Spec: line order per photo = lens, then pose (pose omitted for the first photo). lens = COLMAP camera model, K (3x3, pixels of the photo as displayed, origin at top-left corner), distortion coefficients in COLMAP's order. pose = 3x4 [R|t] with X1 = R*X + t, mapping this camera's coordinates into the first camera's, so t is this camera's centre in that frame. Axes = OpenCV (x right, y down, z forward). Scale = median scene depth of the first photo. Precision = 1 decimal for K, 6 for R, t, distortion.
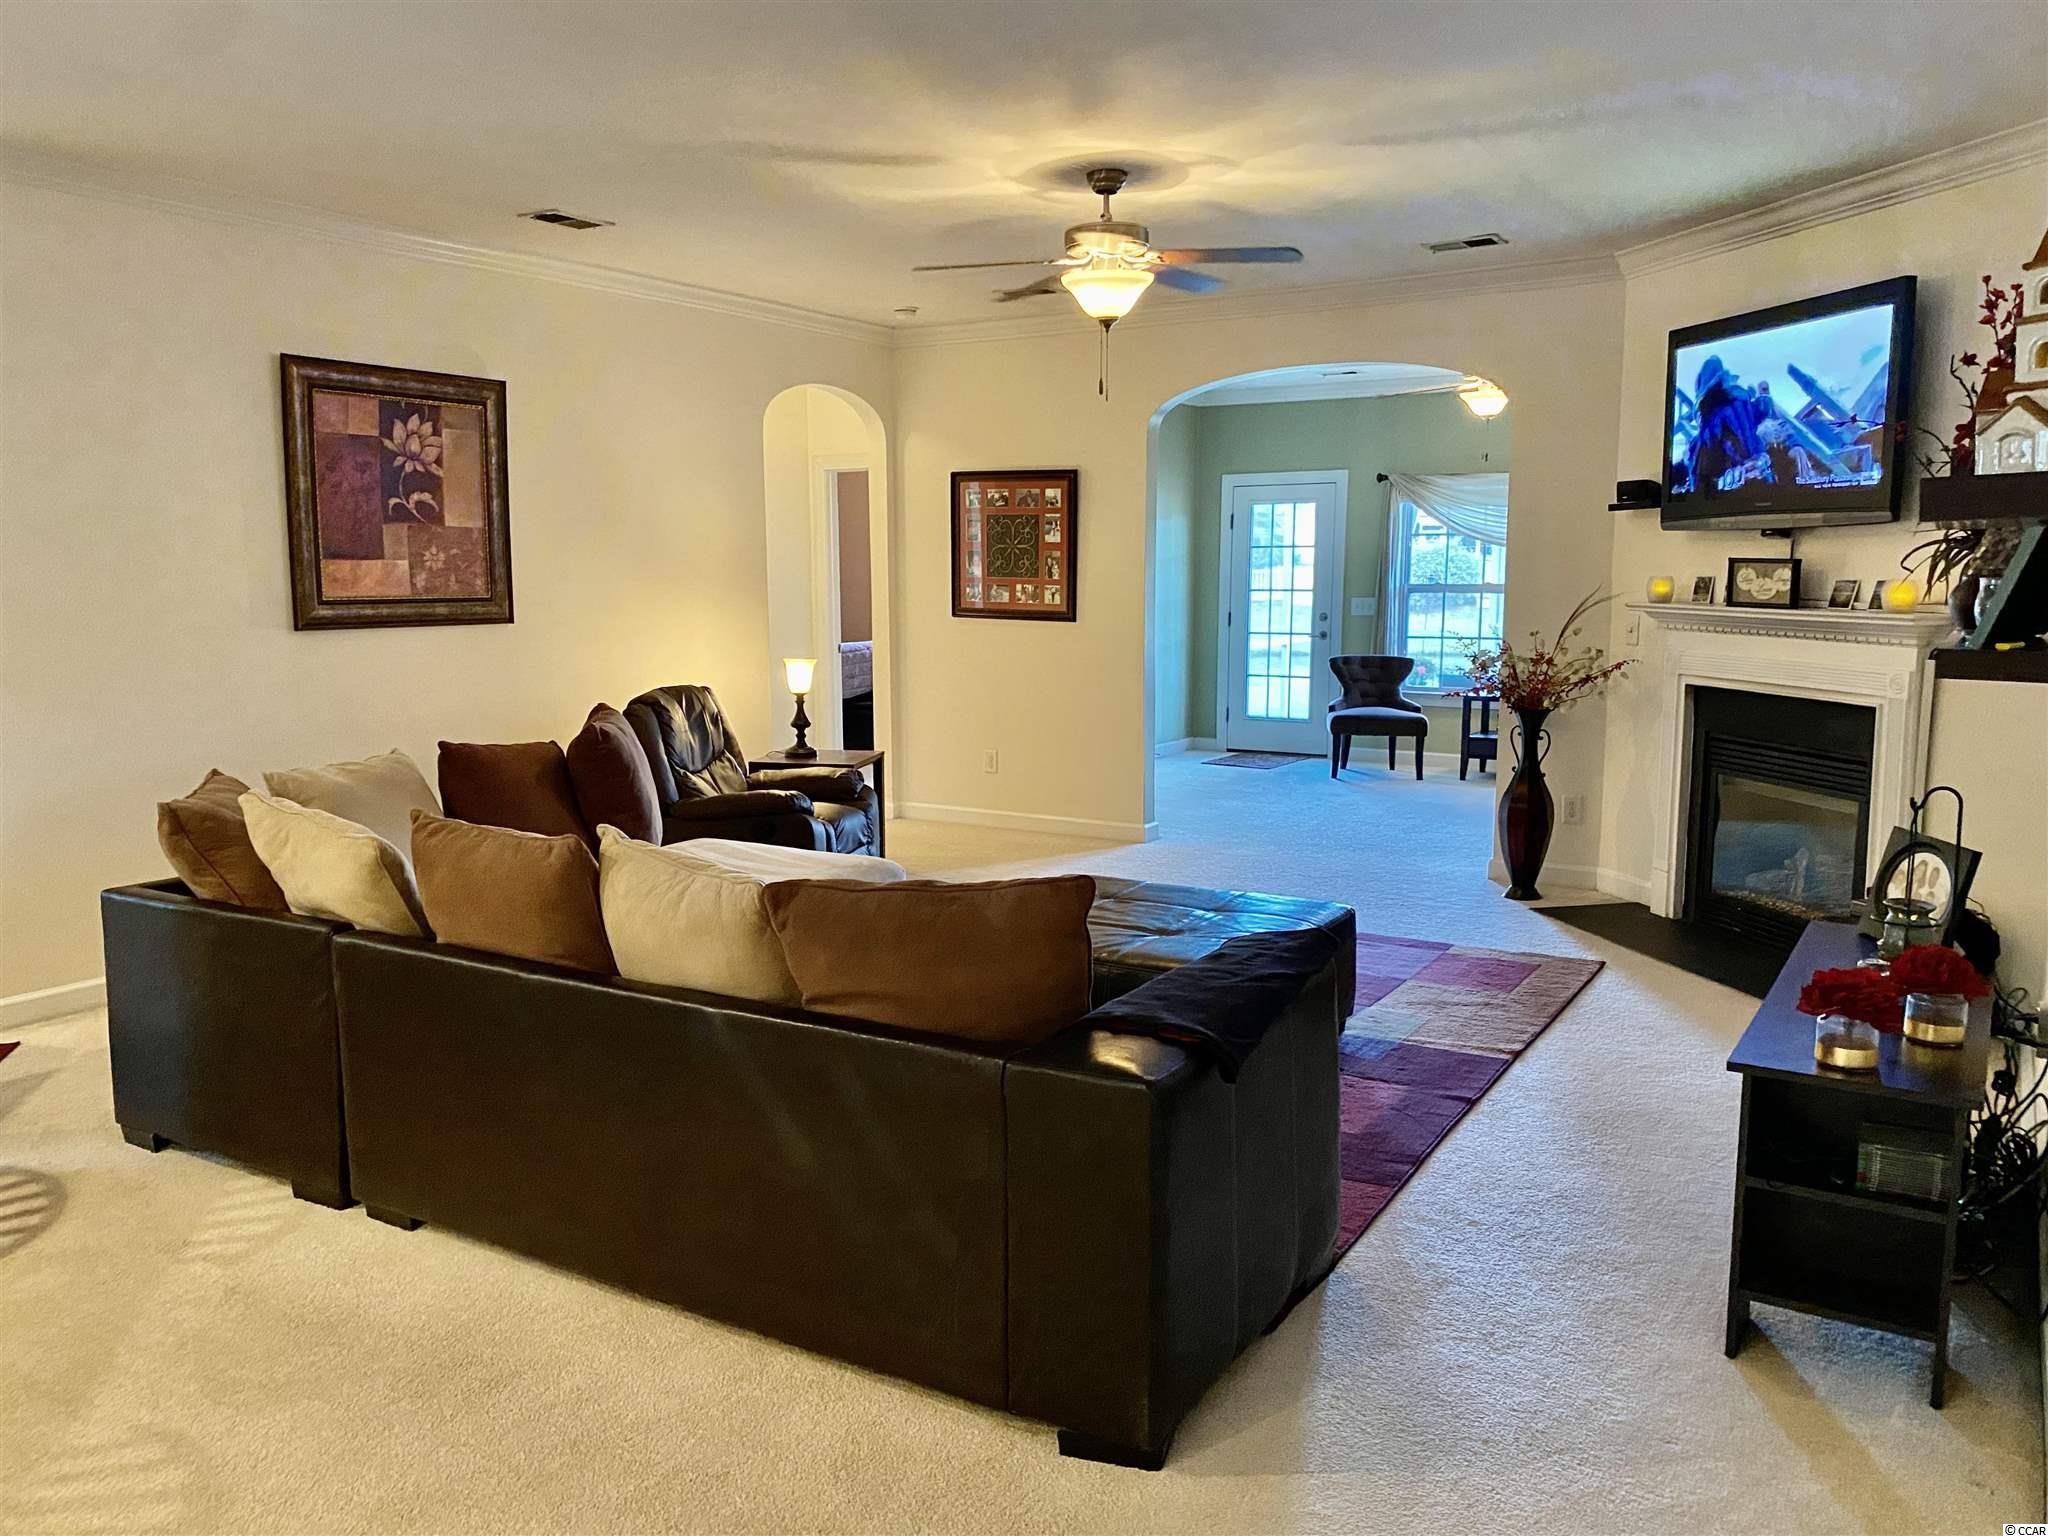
lens RADIAL K [[1592.1, 0, 1013.3], [0, 1592.1, 772.5], [0, 0, 1]] dist [0.026351, -0.031944]
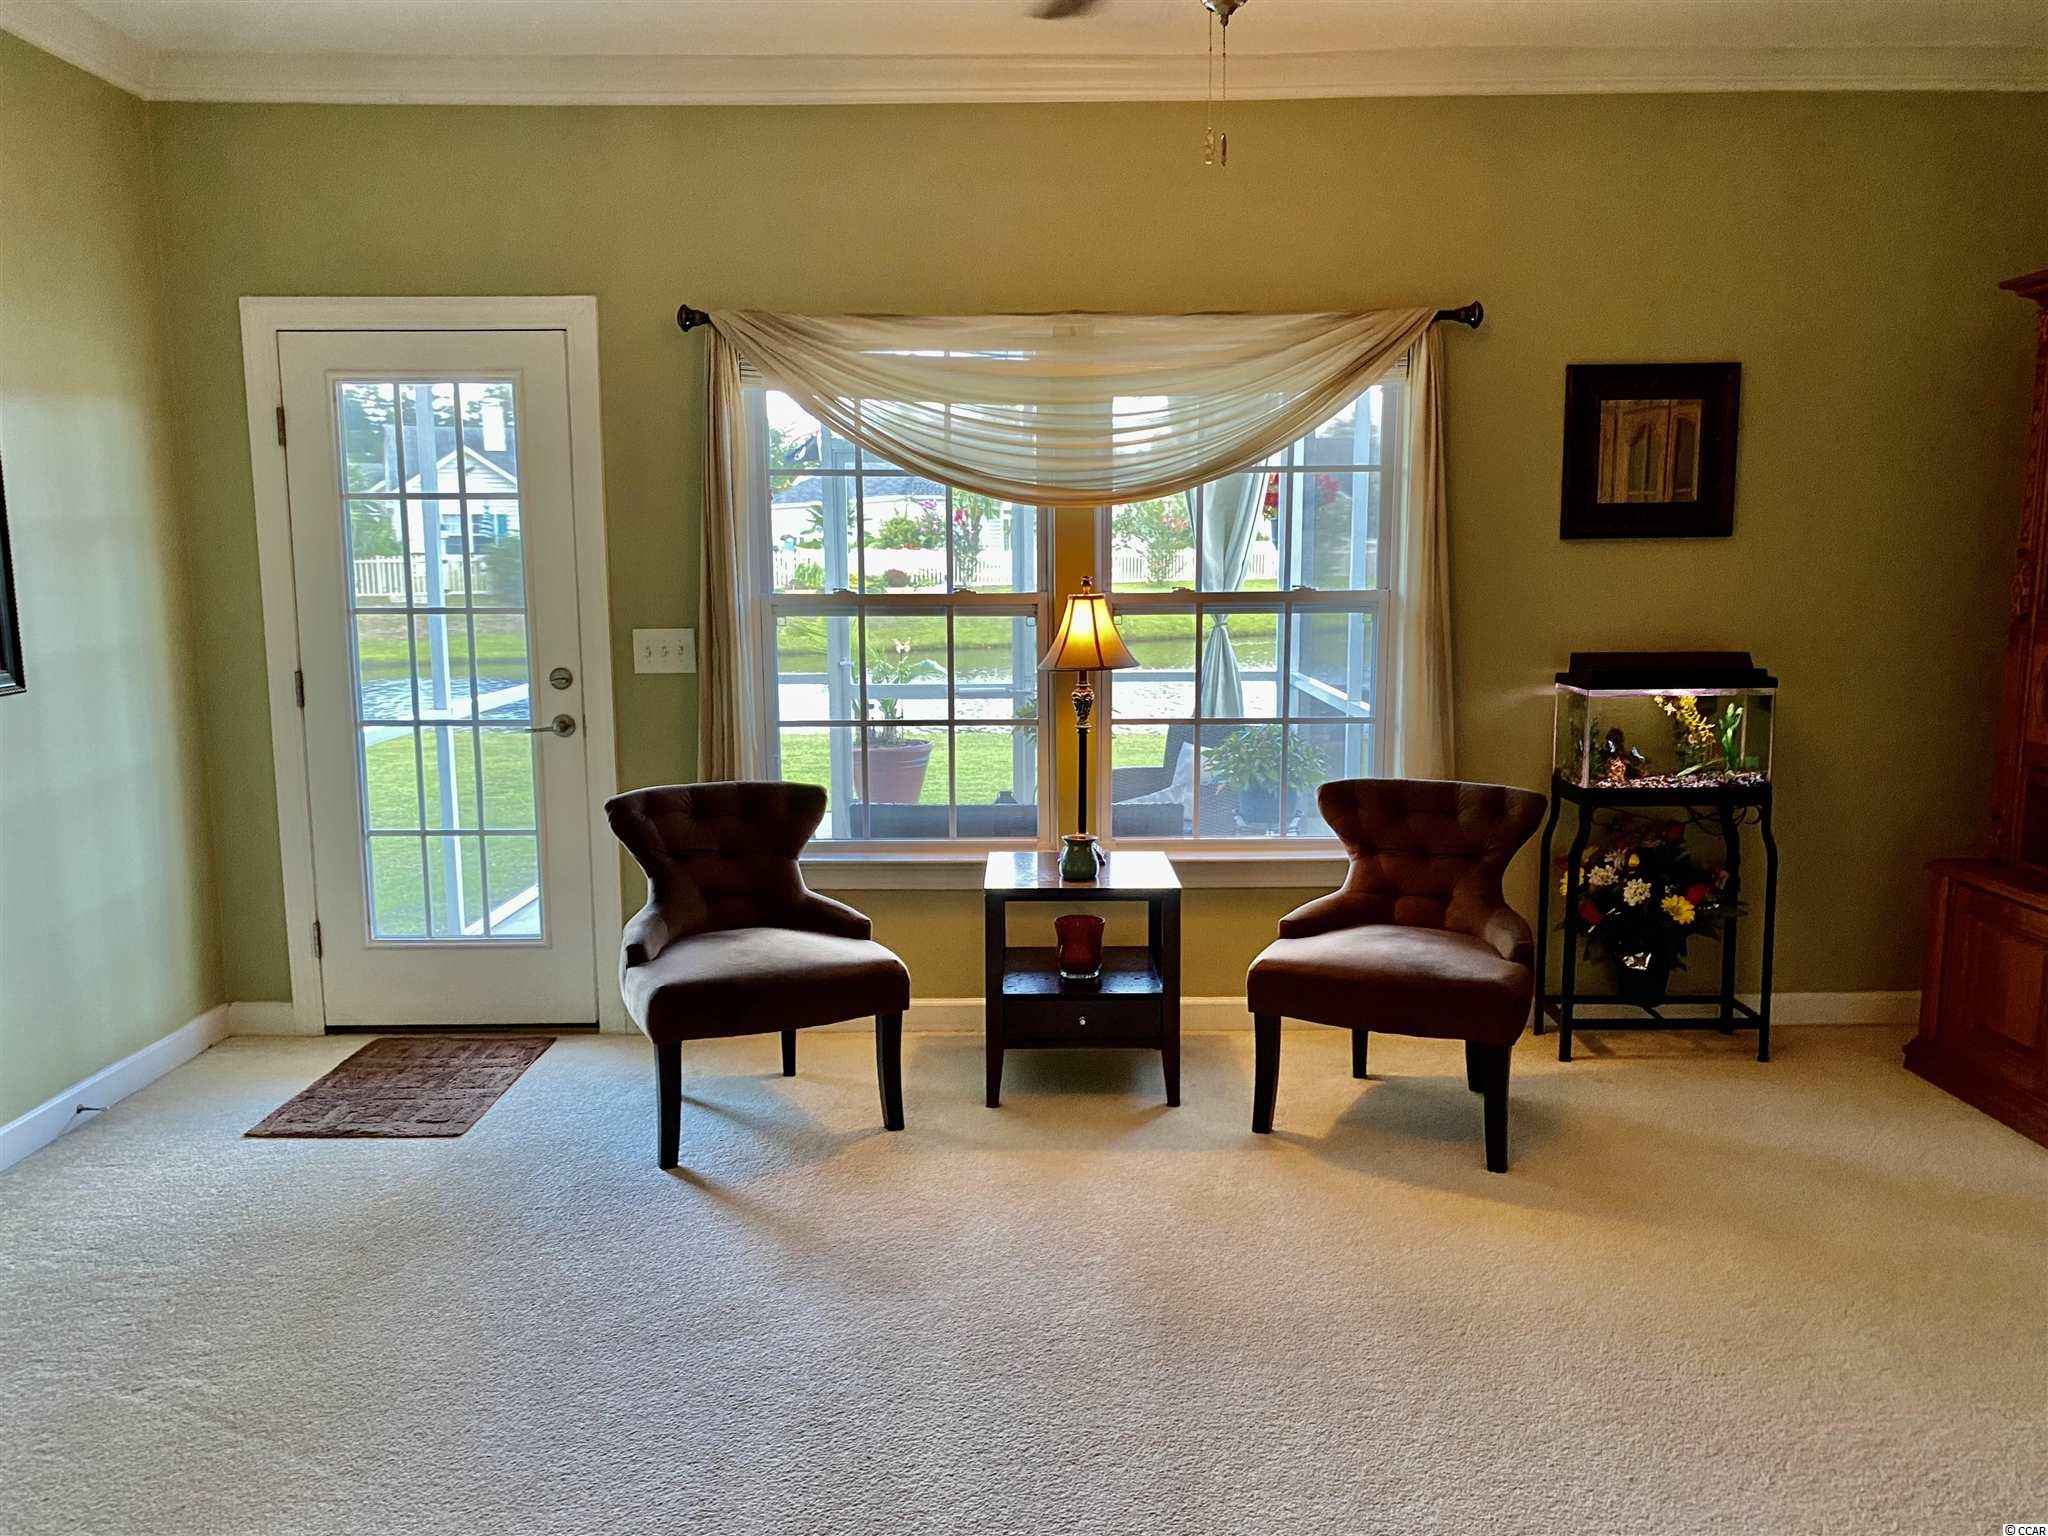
lens RADIAL K [[1592.1, 0, 1020.0], [0, 1592.1, 783.6], [0, 0, 1]] dist [0.026351, -0.031944]
pose [[0.855328, -0.078720, 0.512072, 0.093330], [0.076393, 0.996748, 0.025627, -0.077250], [-0.512424, 0.017199, 0.858560, 0.635988]]
